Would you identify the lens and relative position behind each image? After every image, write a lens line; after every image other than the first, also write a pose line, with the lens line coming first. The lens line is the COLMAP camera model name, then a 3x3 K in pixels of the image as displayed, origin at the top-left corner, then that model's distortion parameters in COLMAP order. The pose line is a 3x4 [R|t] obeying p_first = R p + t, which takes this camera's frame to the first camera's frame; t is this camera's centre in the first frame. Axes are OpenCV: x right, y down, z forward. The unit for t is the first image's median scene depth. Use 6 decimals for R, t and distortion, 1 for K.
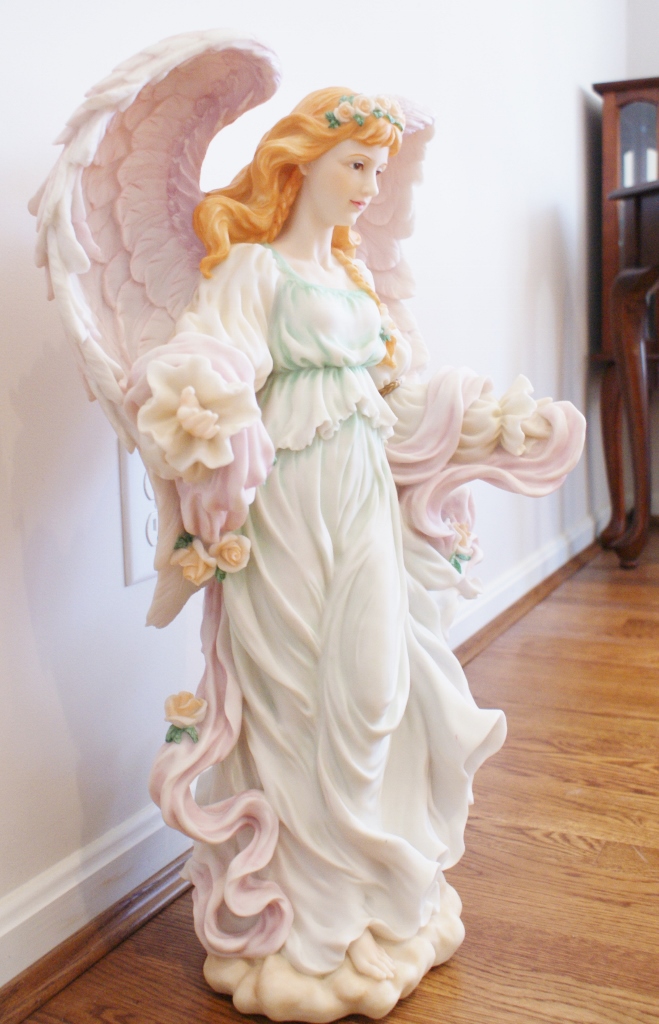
lens RADIAL K [[1082.6, 0, 329.5], [0, 1082.6, 512.0], [0, 0, 1]] dist [-0.122854, 0.028579]
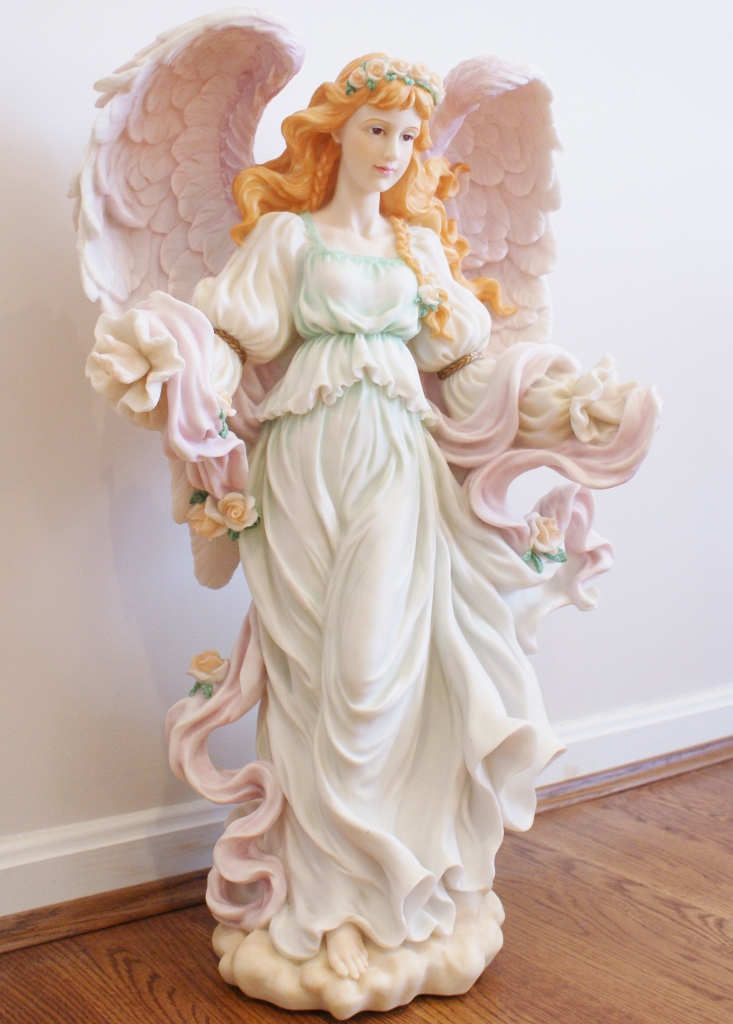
lens RADIAL K [[1311.0, 0, 366.5], [0, 1311.0, 512.0], [0, 0, 1]] dist [-0.127410, 0.013592]
pose [[0.888745, 0.076557, -0.451963, 0.572581], [-0.098744, 0.994782, -0.025667, 0.057490], [0.447640, 0.067441, 0.891667, -0.049172]]
